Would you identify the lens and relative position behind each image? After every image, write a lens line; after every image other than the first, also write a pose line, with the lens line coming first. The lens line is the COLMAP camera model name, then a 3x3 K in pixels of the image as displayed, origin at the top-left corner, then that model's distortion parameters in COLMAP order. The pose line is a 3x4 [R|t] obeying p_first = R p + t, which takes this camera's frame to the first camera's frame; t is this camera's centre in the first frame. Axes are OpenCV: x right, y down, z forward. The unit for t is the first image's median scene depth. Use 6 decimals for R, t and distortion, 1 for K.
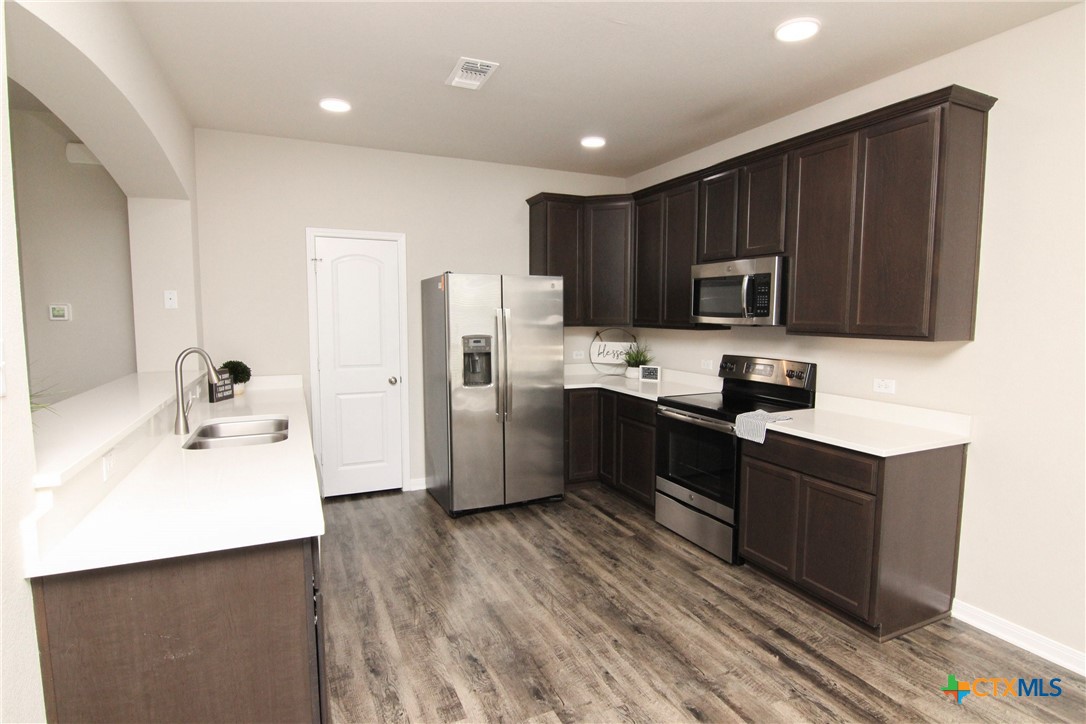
lens RADIAL K [[555.6, 0, 545.7], [0, 555.6, 362.0], [0, 0, 1]] dist [-0.005054, -0.010486]
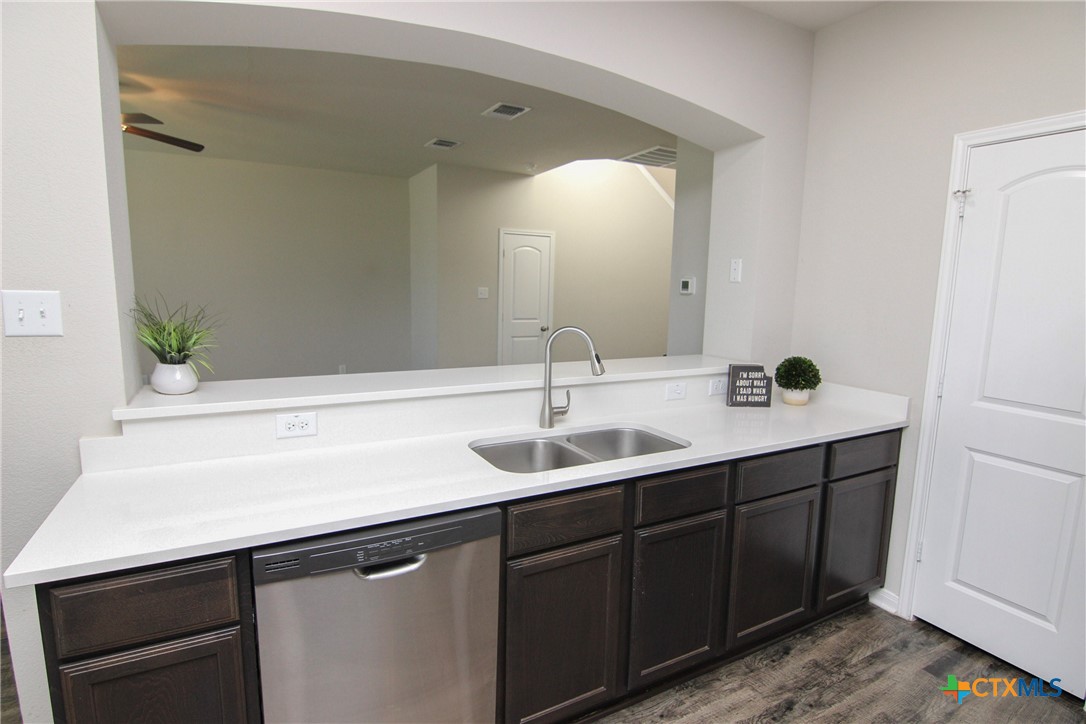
lens RADIAL K [[555.6, 0, 544.6], [0, 555.6, 362.8], [0, 0, 1]] dist [-0.005054, -0.010486]
pose [[0.073827, 0.137642, -0.987727, 0.123940], [-0.115451, 0.984950, 0.128626, -0.055170], [0.990566, 0.104538, 0.088607, 0.704437]]
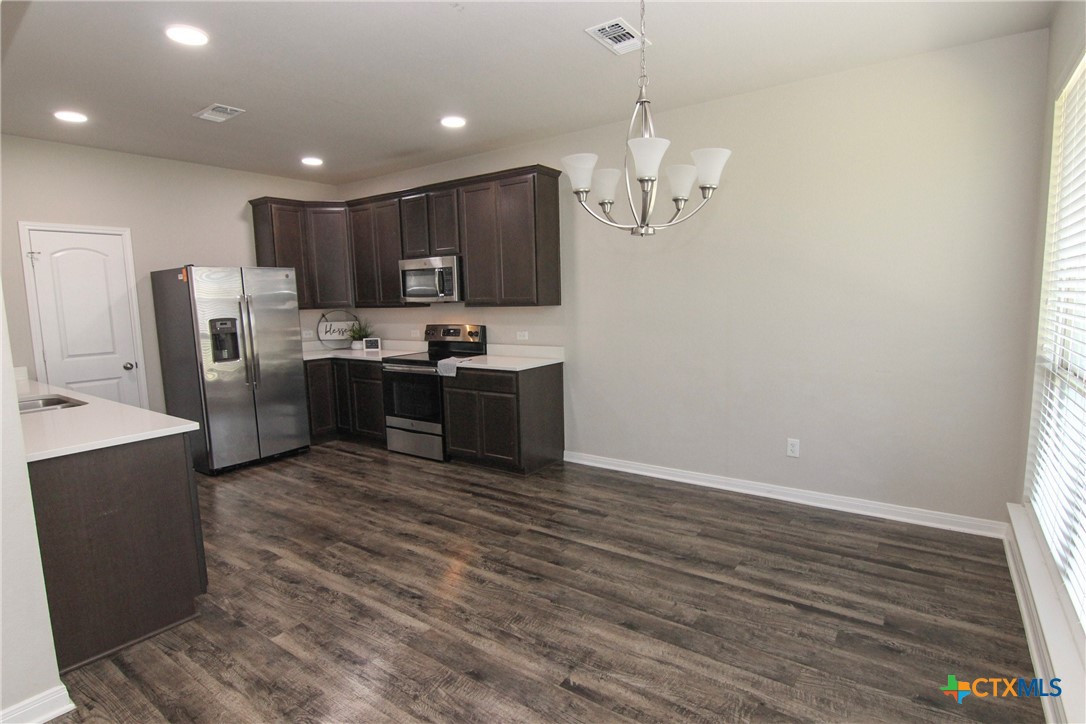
lens RADIAL K [[555.6, 0, 544.4], [0, 555.6, 363.9], [0, 0, 1]] dist [-0.005054, -0.010486]
pose [[0.868322, -0.084774, 0.488703, -0.131639], [0.072269, 0.996395, 0.044436, 0.052265], [-0.490708, -0.003267, 0.871318, -0.421051]]
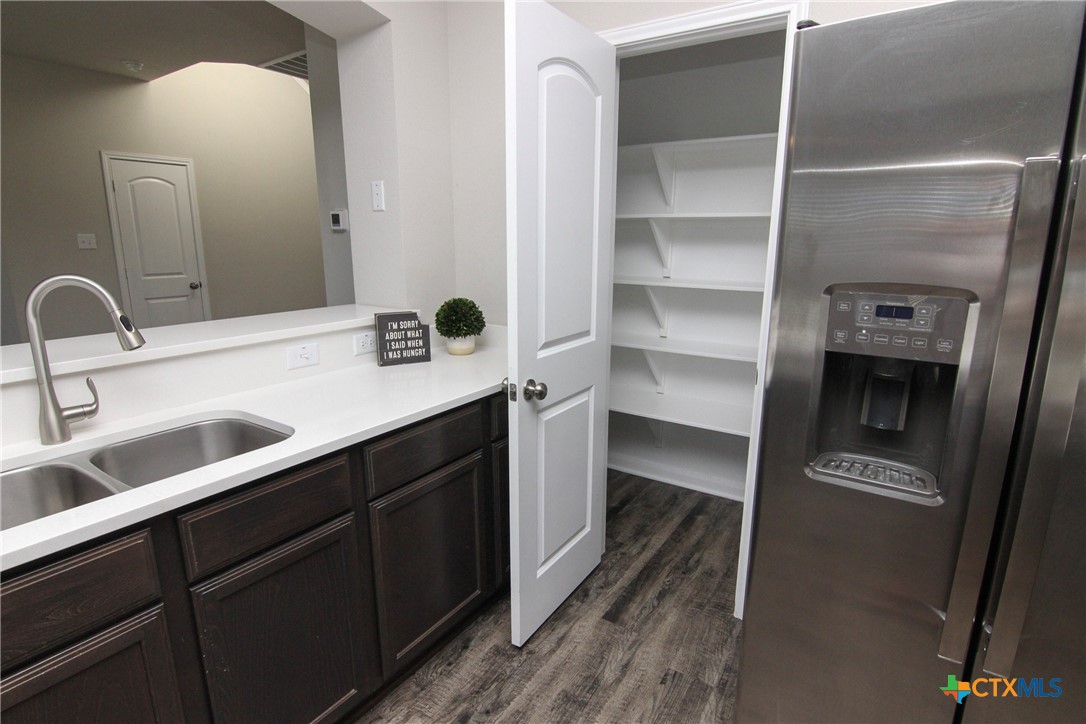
lens RADIAL K [[555.6, 0, 545.8], [0, 555.6, 361.5], [0, 0, 1]] dist [-0.005054, -0.010486]
pose [[0.528620, 0.184372, -0.828594, -0.003250], [-0.080692, 0.982621, 0.167166, -0.049555], [0.845015, -0.021506, 0.534310, 0.860606]]
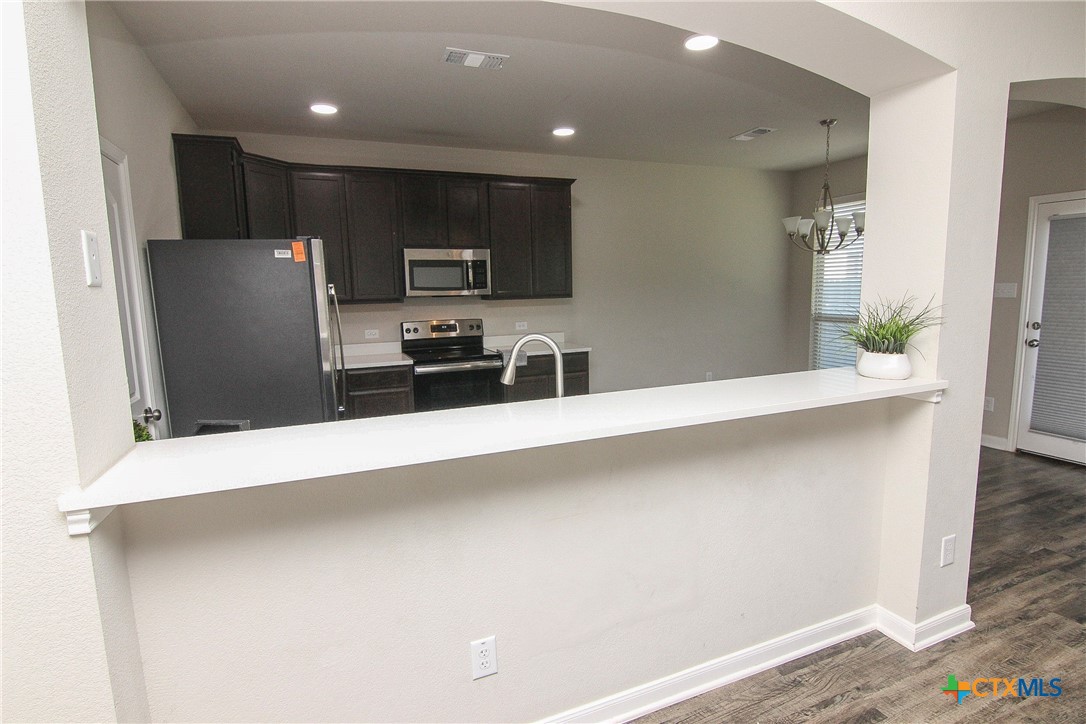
lens RADIAL K [[555.6, 0, 541.8], [0, 555.6, 362.4], [0, 0, 1]] dist [-0.005054, -0.010486]
pose [[0.031586, -0.143576, 0.989135, -1.064075], [0.112121, 0.983892, 0.139234, -0.073463], [-0.993192, 0.106505, 0.047175, 0.758573]]
